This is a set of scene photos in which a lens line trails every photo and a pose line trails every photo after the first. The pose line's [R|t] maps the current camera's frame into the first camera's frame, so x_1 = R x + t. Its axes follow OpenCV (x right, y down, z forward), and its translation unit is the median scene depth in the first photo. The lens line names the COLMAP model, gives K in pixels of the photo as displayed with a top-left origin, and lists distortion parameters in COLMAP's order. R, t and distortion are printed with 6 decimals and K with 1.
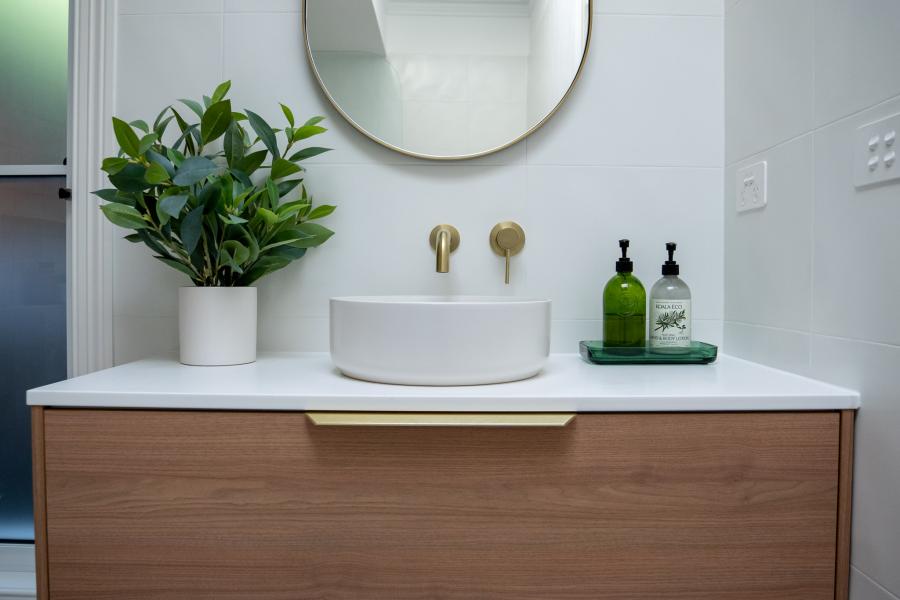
lens RADIAL K [[668.8, 0, 447.3], [0, 668.8, 296.8], [0, 0, 1]] dist [-0.074758, 0.028301]
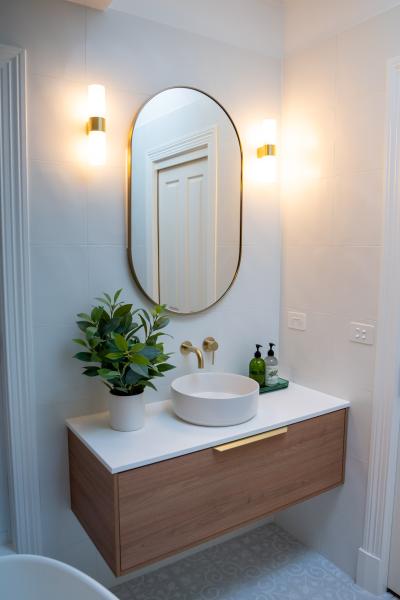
lens RADIAL K [[453.3, 0, 195.6], [0, 453.3, 307.8], [0, 0, 1]] dist [-0.069127, 0.020221]
pose [[0.837220, -0.072206, 0.542078, -1.195794], [0.017574, 0.994285, 0.105298, -0.569556], [-0.546584, -0.078632, 0.833705, -0.426283]]
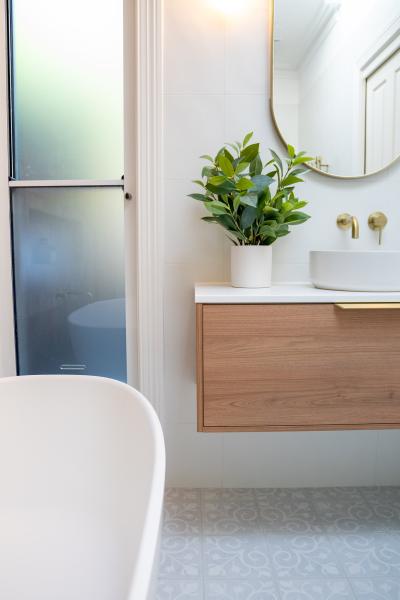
lens RADIAL K [[445.8, 0, 199.8], [0, 445.8, 302.2], [0, 0, 1]] dist [-0.074758, 0.028301]
pose [[0.999829, -0.011511, 0.014487, -0.641298], [0.010279, 0.996545, 0.082419, 0.050826], [-0.015386, -0.082256, 0.996492, -0.362192]]
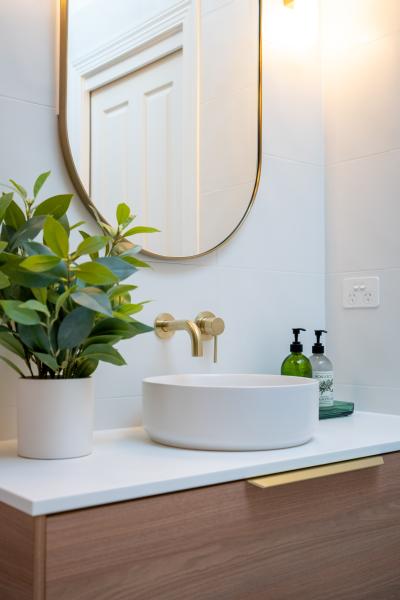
lens RADIAL K [[705.1, 0, 196.8], [0, 705.1, 299.6], [0, 0, 1]] dist [0.015067, 0.000000]
pose [[0.773067, 0.022251, 0.633934, -1.112554], [0.020704, 0.997967, -0.060277, -0.084562], [-0.633987, 0.059724, 0.771034, 0.017430]]
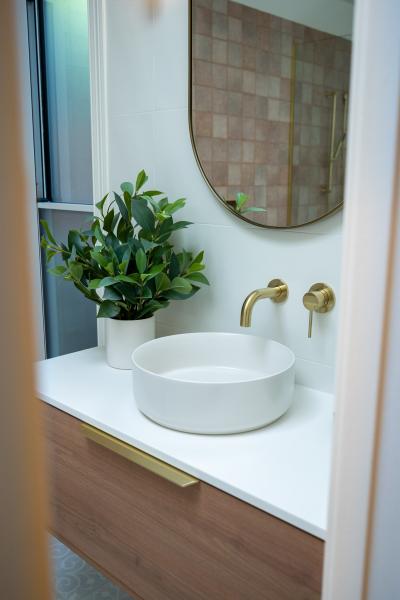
lens RADIAL K [[572.8, 0, 196.6], [0, 572.8, 296.2], [0, 0, 1]] dist [-0.073627, 0.000000]
pose [[0.721669, 0.136181, -0.678711, 0.904403], [-0.019984, 0.984148, 0.176217, -0.389554], [0.691950, -0.113607, 0.712951, 0.209208]]
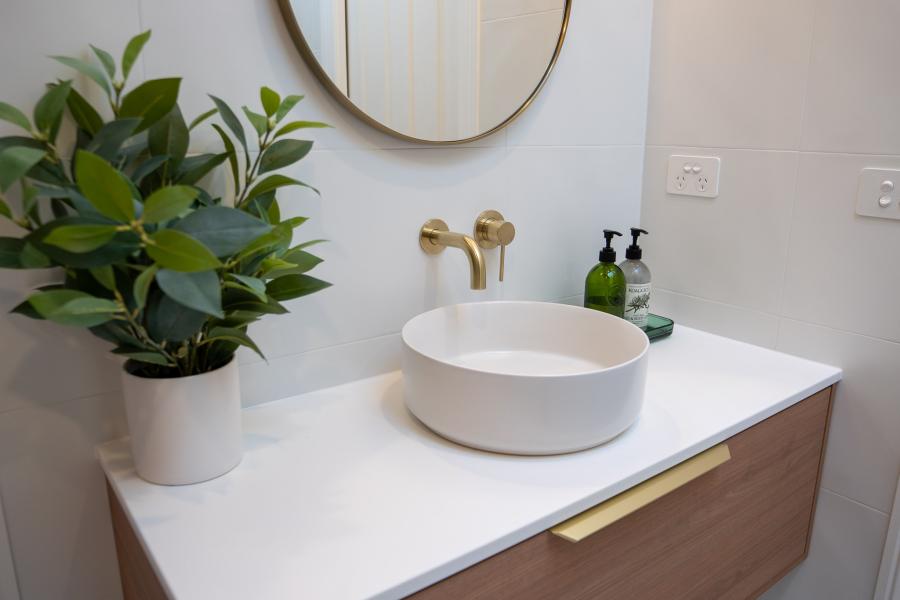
lens RADIAL K [[668.8, 0, 444.4], [0, 668.8, 298.0], [0, 0, 1]] dist [-0.074758, 0.028301]
pose [[0.796576, -0.150691, 0.585456, -0.761148], [0.016030, 0.973359, 0.228724, -0.307247], [-0.604326, -0.172811, 0.777770, 0.464756]]
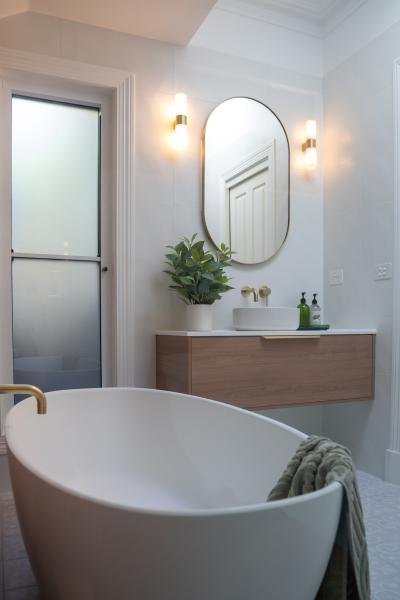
lens RADIAL K [[469.0, 0, 194.6], [0, 469.0, 360.1], [0, 0, 1]] dist [-0.073253, 0.020535]
pose [[0.919267, -0.036245, 0.391962, -1.540954], [0.020780, 0.998832, 0.043628, 0.182664], [-0.393086, -0.031961, 0.918946, -1.219462]]
